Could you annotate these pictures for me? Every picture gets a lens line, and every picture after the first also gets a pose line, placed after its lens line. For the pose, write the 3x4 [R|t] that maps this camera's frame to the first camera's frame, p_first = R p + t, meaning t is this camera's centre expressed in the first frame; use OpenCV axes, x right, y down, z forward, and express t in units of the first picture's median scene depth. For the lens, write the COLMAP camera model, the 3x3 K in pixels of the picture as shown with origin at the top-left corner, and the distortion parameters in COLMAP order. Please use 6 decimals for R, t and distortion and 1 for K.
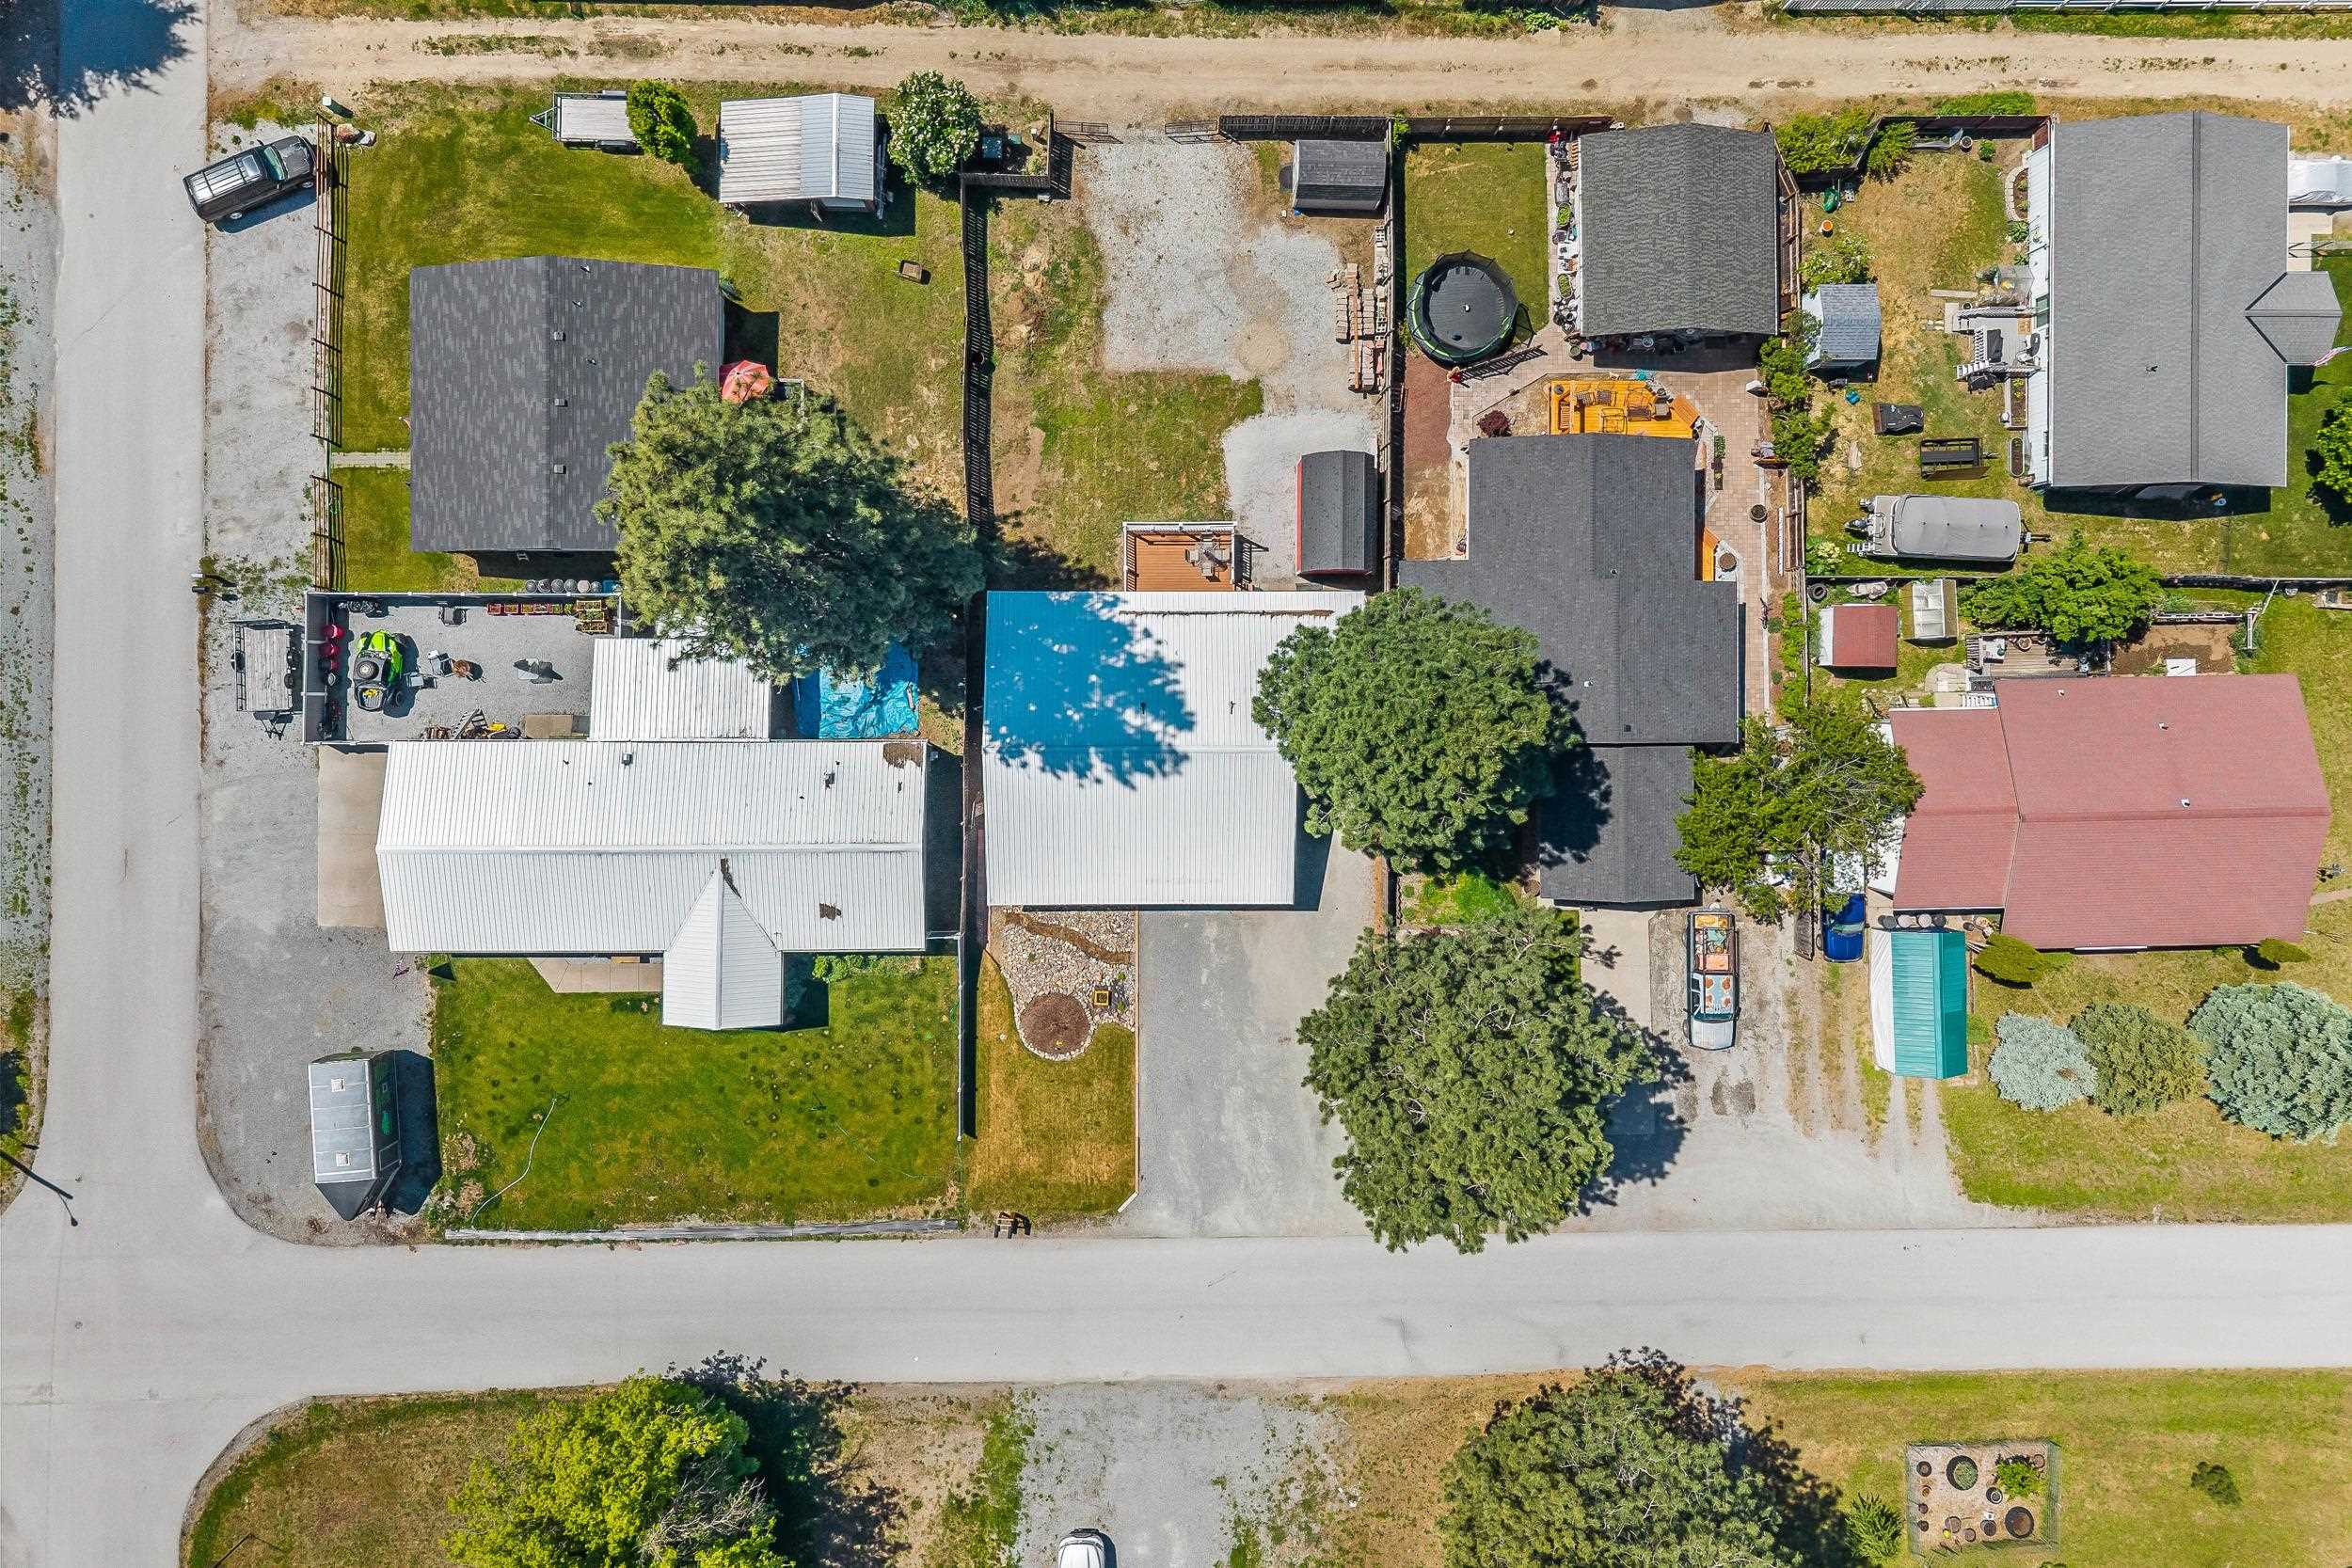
lens RADIAL K [[1563.6, 0, 1187.6], [0, 1563.6, 776.1], [0, 0, 1]] dist [0.005050, -0.010422]
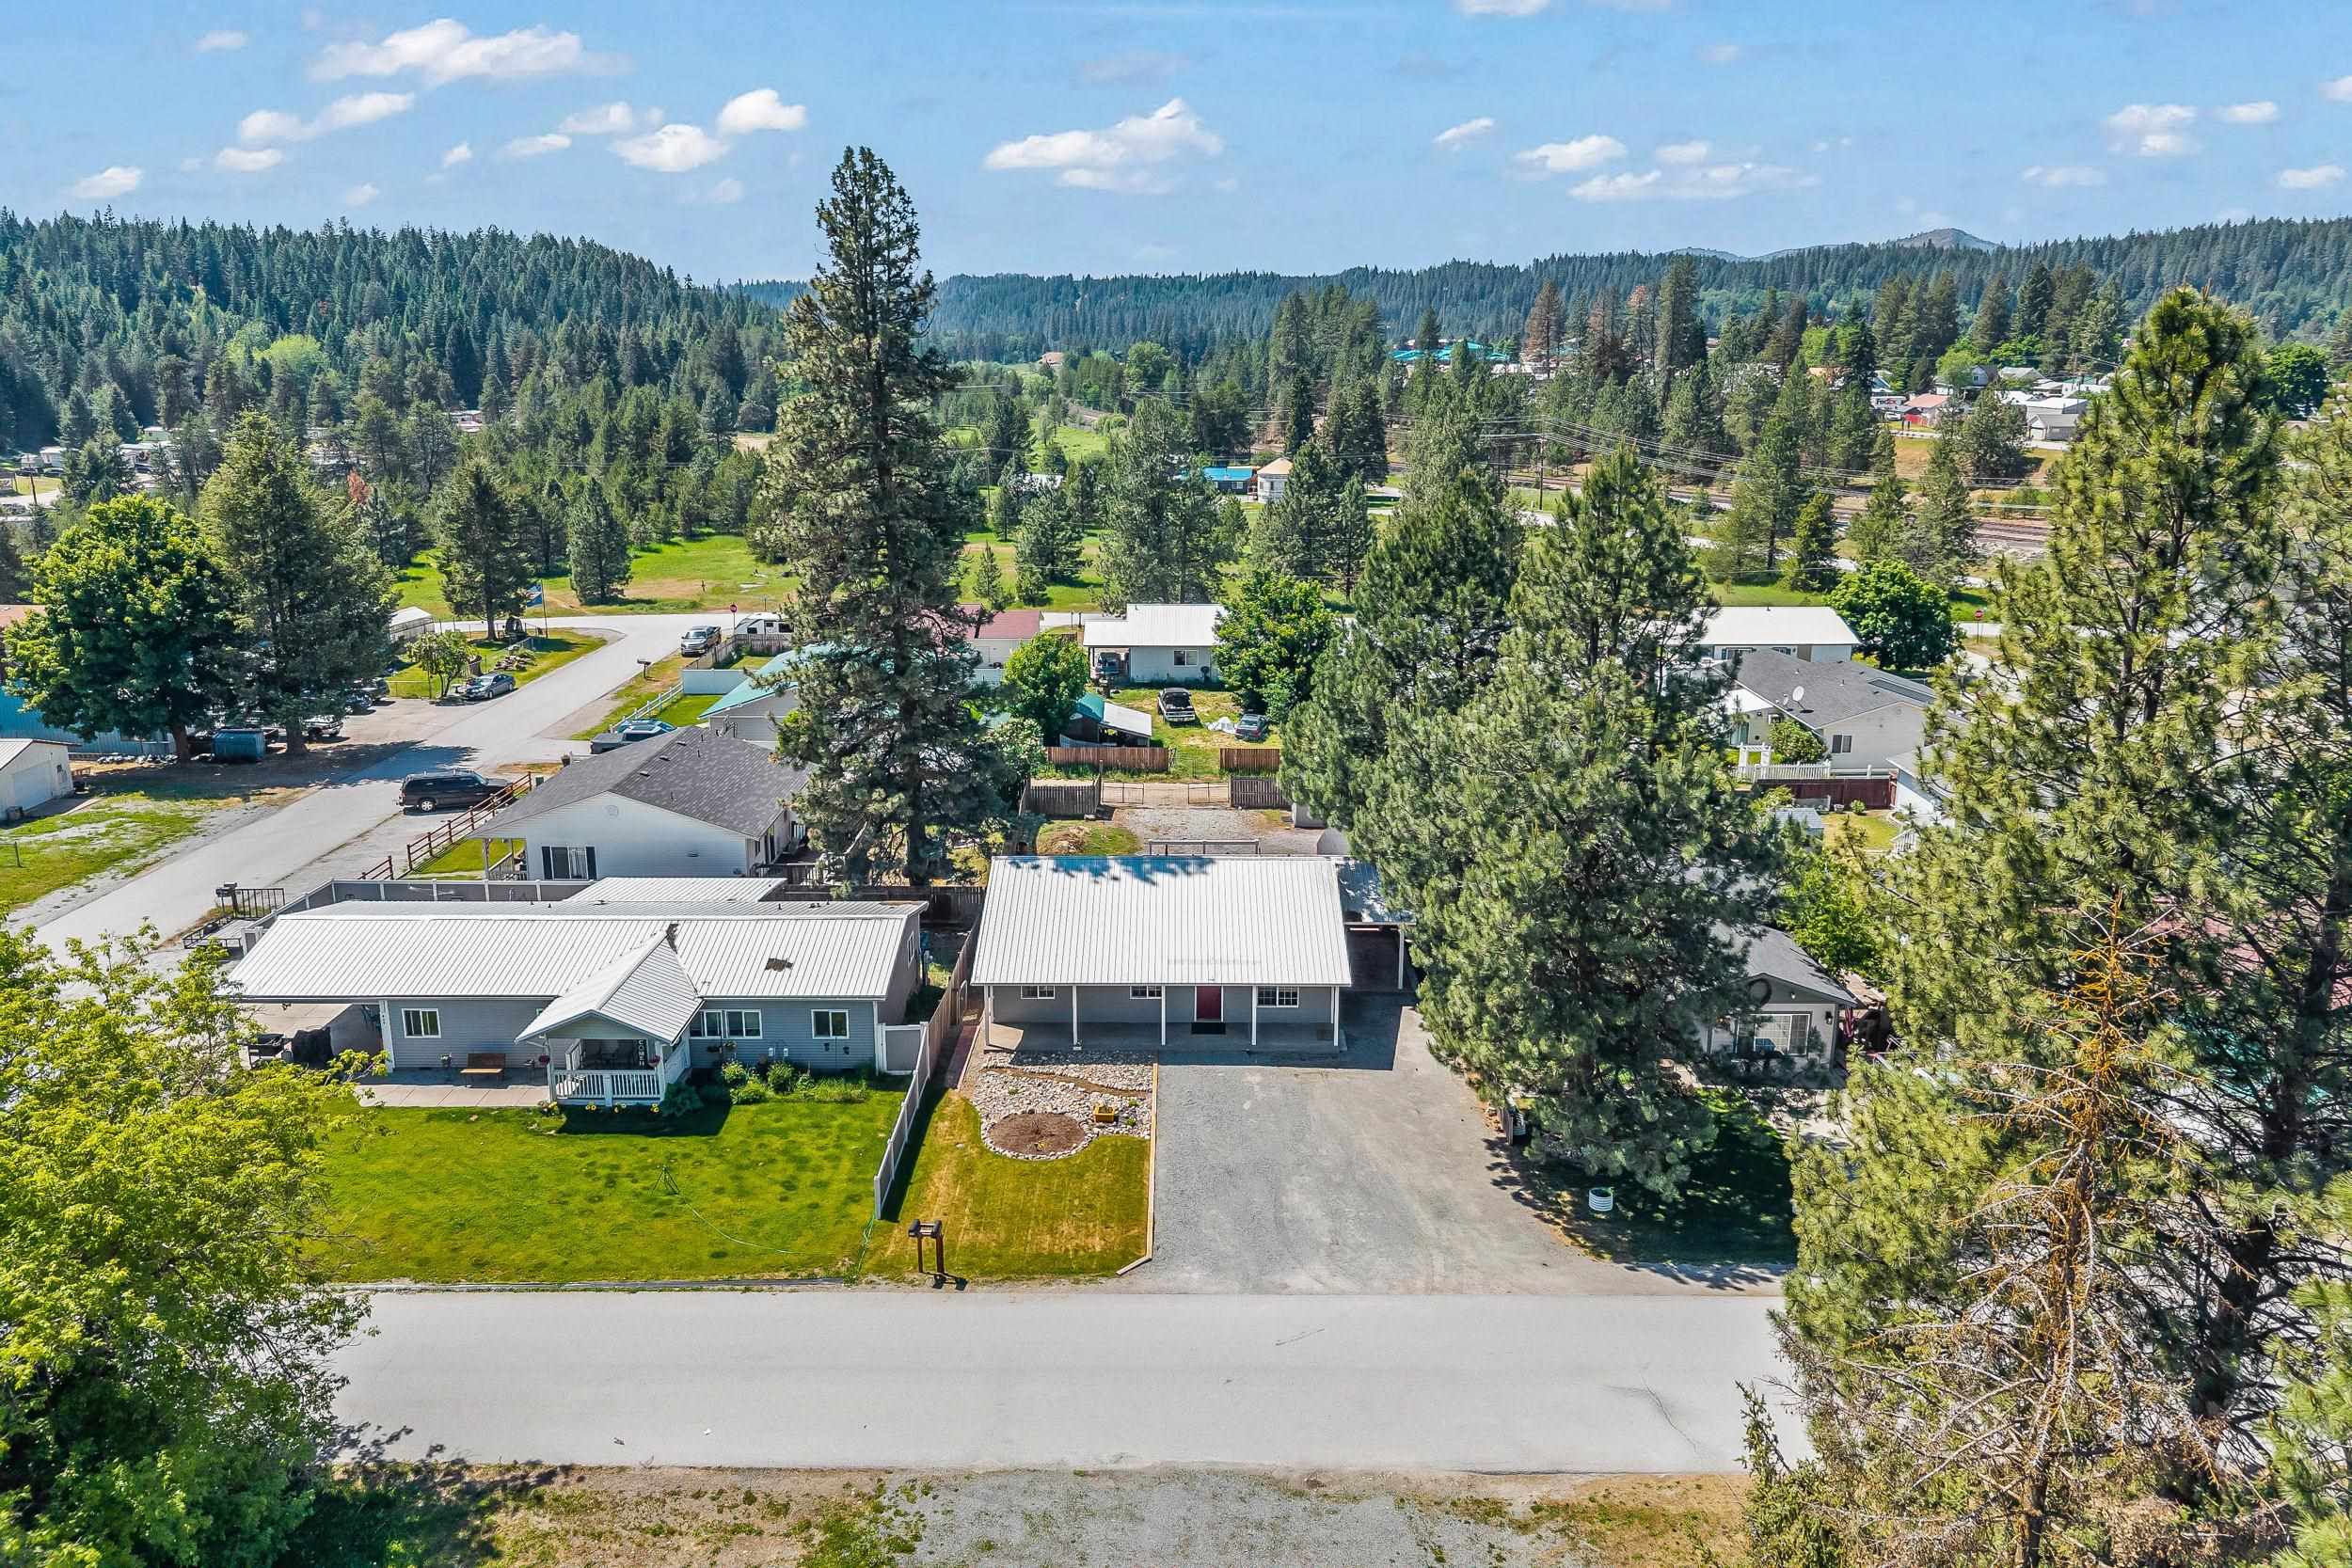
lens RADIAL K [[1563.6, 0, 1159.0], [0, 1563.6, 774.4], [0, 0, 1]] dist [0.005050, -0.010422]
pose [[0.999891, -0.008631, -0.011942, -0.019257], [-0.009408, 0.249784, -0.968256, 0.807373], [0.011340, 0.968263, 0.249676, 0.669176]]
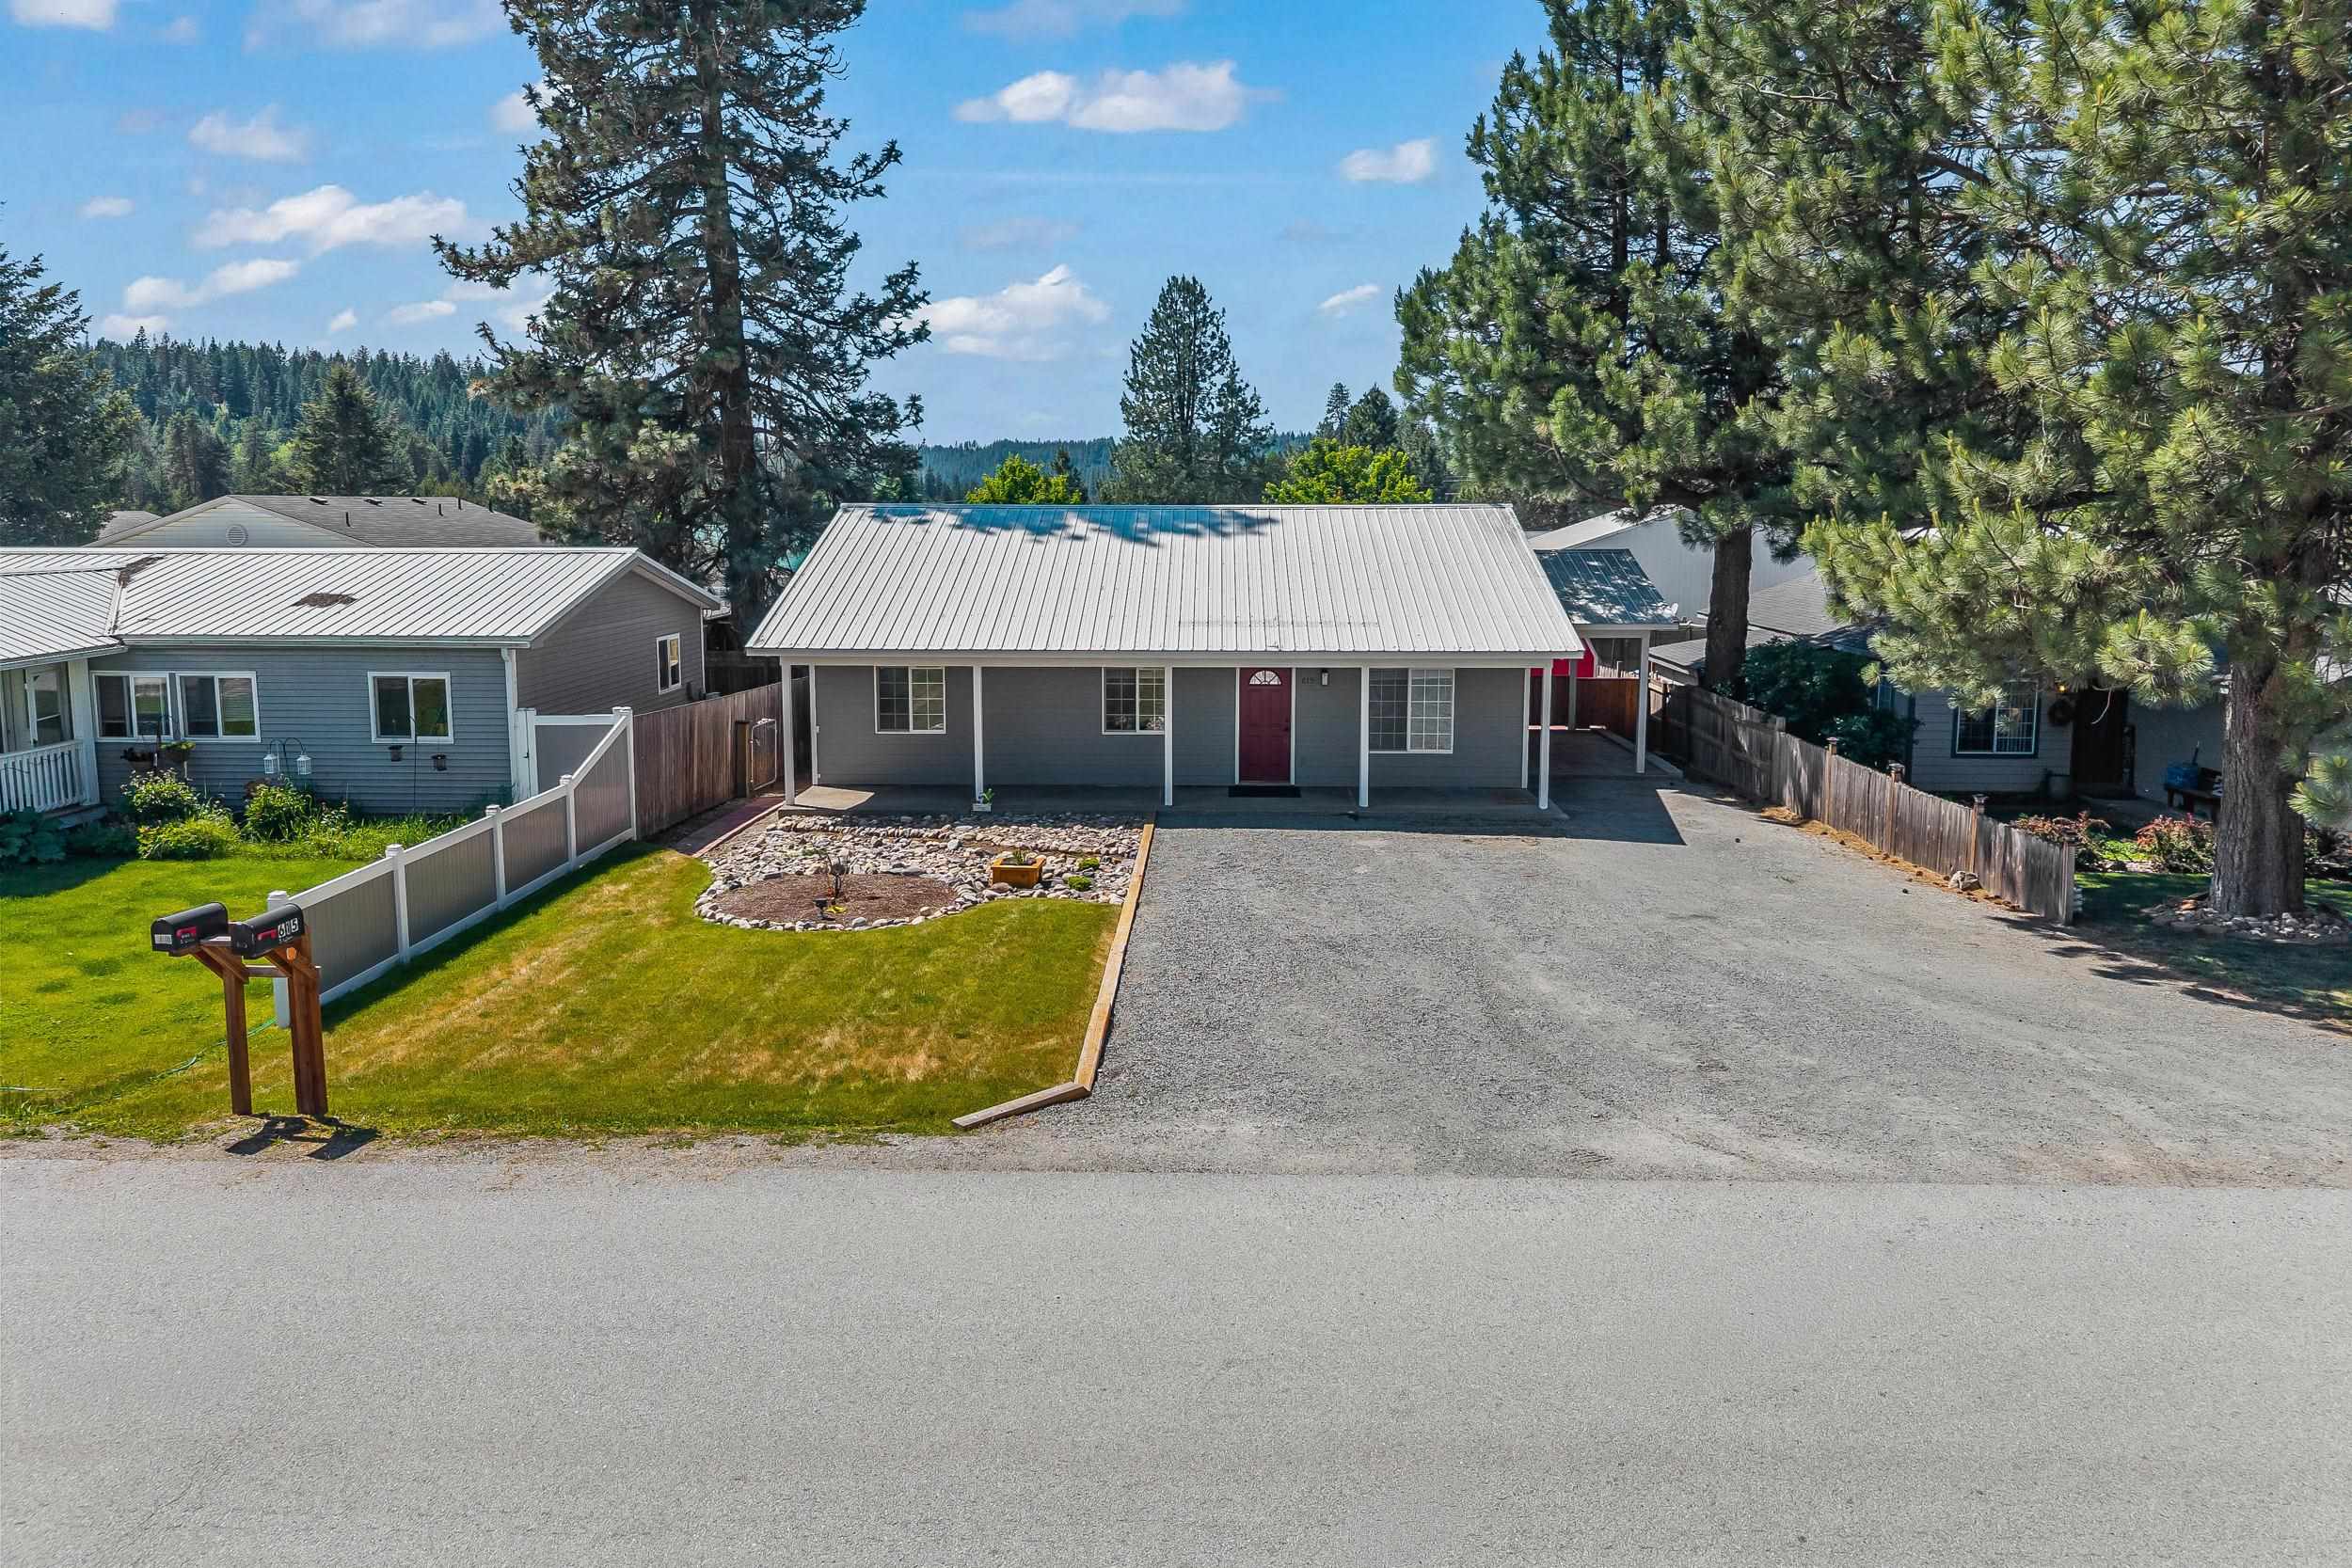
lens RADIAL K [[1563.6, 0, 1164.9], [0, 1563.6, 780.4], [0, 0, 1]] dist [0.005050, -0.010422]
pose [[0.999417, -0.009489, -0.032803, -0.016516], [-0.031007, 0.150283, -0.988157, 0.432946], [0.014306, 0.988598, 0.149901, 0.941884]]
